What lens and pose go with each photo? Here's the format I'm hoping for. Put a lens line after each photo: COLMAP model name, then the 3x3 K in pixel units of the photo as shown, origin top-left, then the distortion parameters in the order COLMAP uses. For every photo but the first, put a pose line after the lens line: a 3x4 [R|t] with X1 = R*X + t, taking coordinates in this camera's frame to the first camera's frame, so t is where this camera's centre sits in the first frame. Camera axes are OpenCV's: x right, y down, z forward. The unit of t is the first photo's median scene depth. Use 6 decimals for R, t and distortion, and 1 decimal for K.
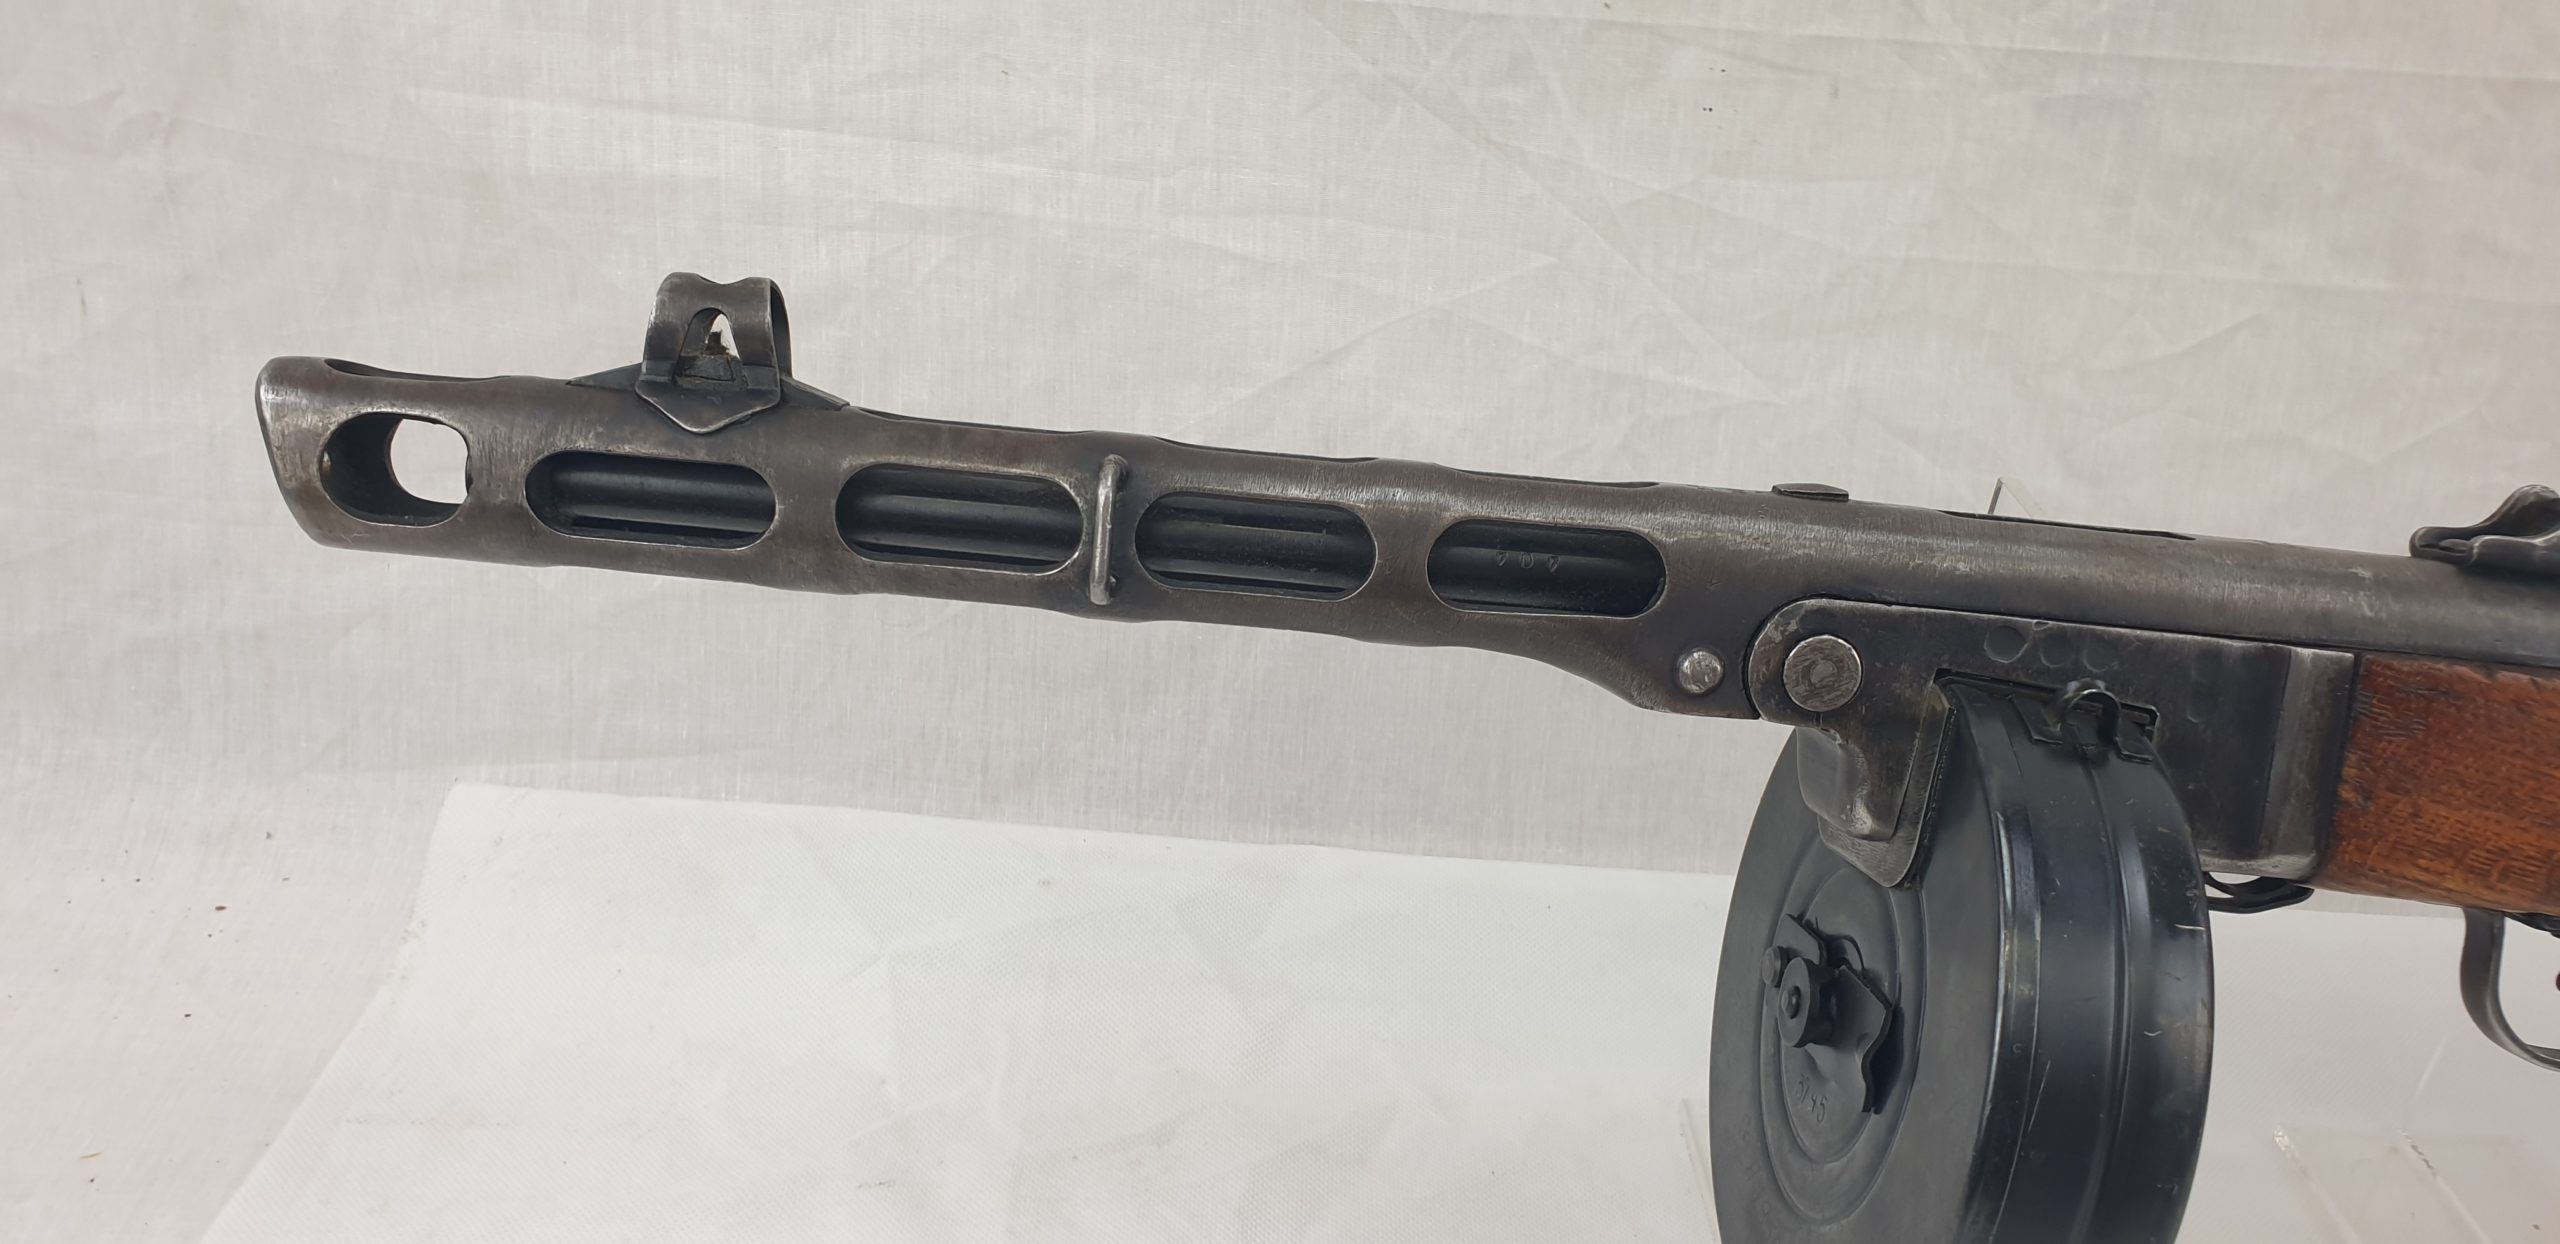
lens RADIAL K [[2042.2, 0, 1290.9], [0, 2042.2, 584.3], [0, 0, 1]] dist [0.011912, -0.031736]
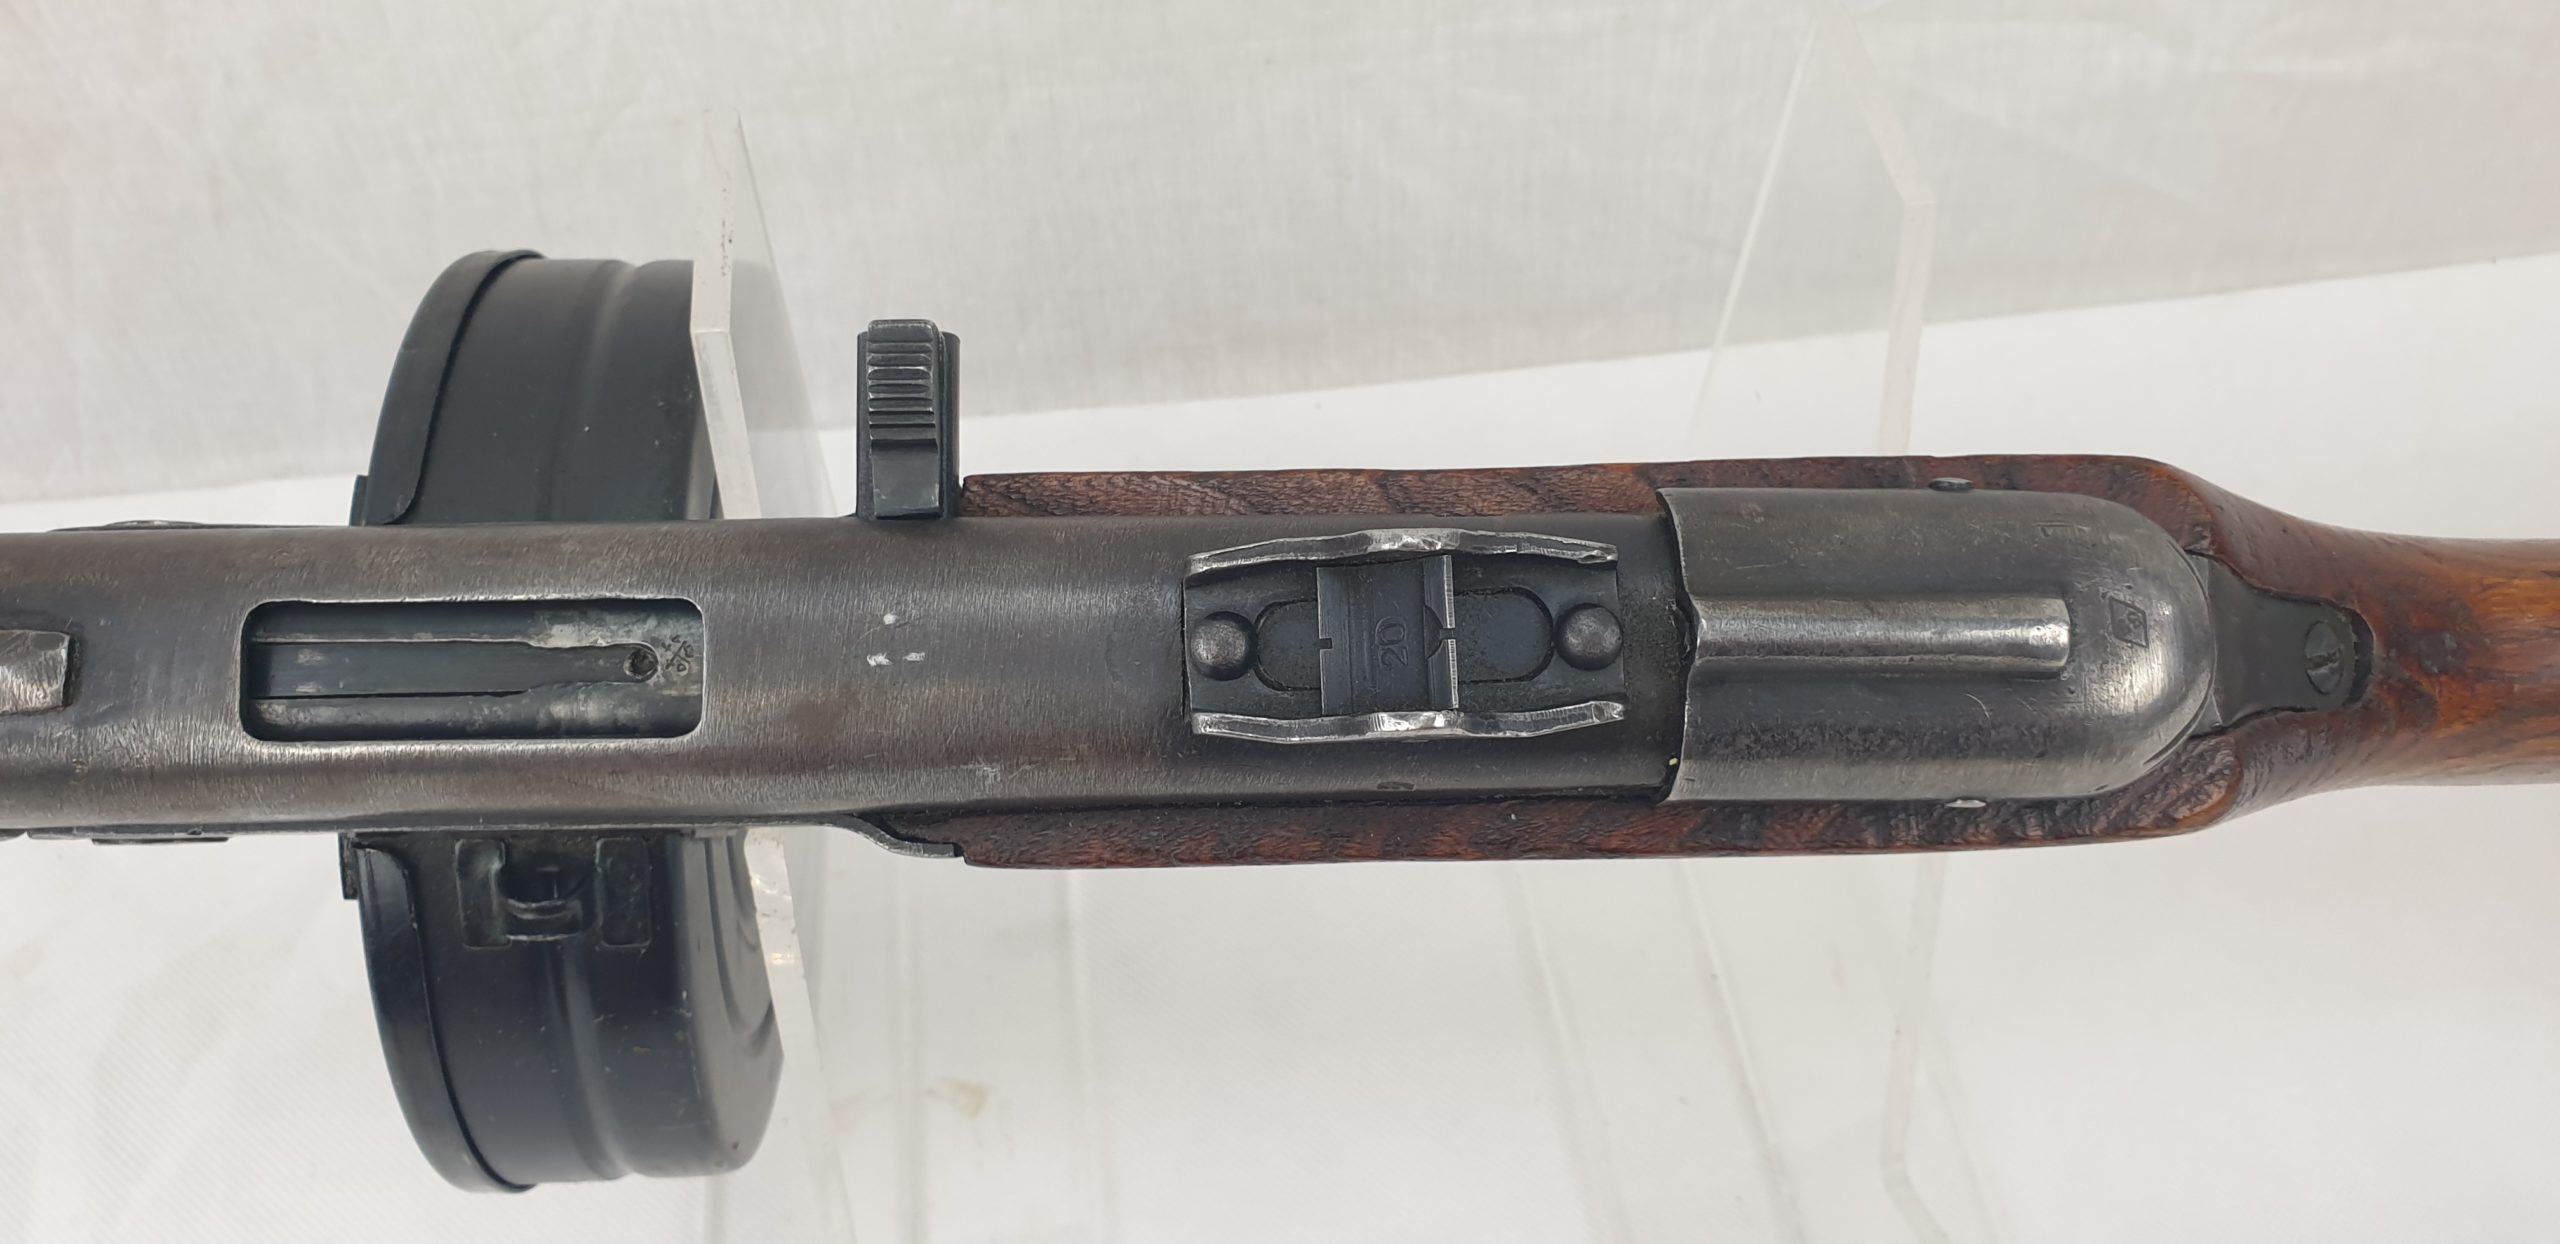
lens RADIAL K [[2042.2, 0, 1317.9], [0, 2042.2, 598.6], [0, 0, 1]] dist [0.011912, -0.031736]
pose [[0.991310, -0.131441, 0.005209, 0.424463], [0.113131, 0.872088, 0.476092, -0.166959], [-0.067121, -0.471365, 0.879380, 0.304205]]
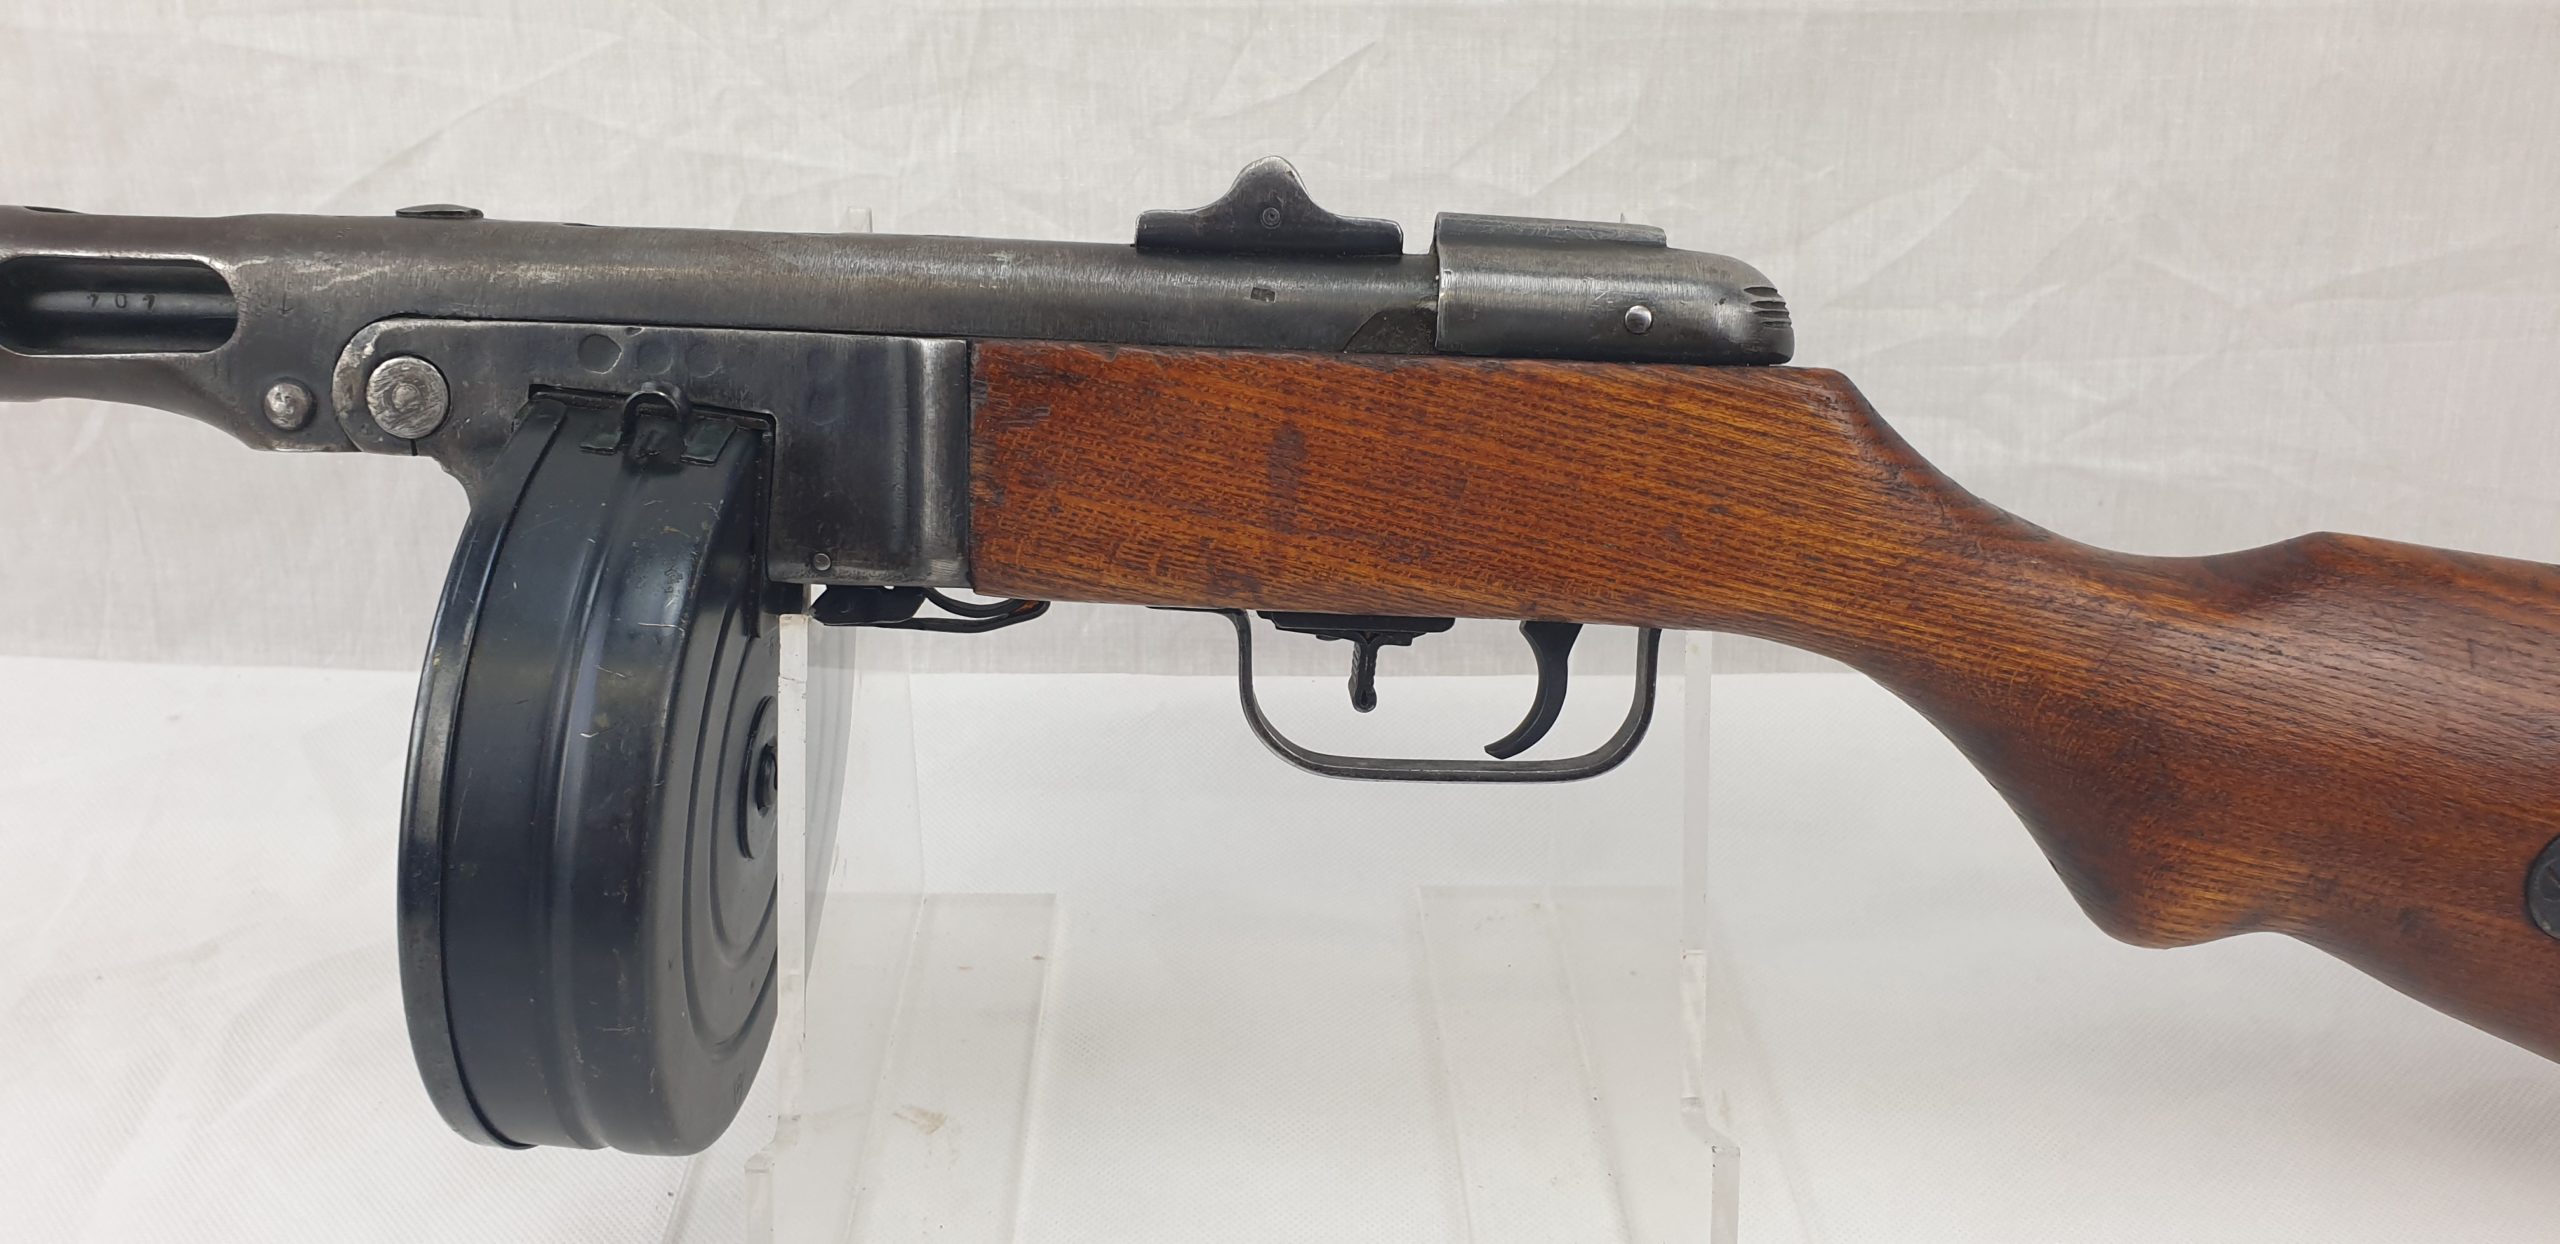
lens RADIAL K [[2042.2, 0, 1295.1], [0, 2042.2, 630.4], [0, 0, 1]] dist [0.011912, -0.031736]
pose [[0.996901, -0.059529, -0.051423, 0.486961], [0.062489, 0.996358, 0.058016, 0.083499], [0.047782, -0.061050, 0.996990, 0.046731]]
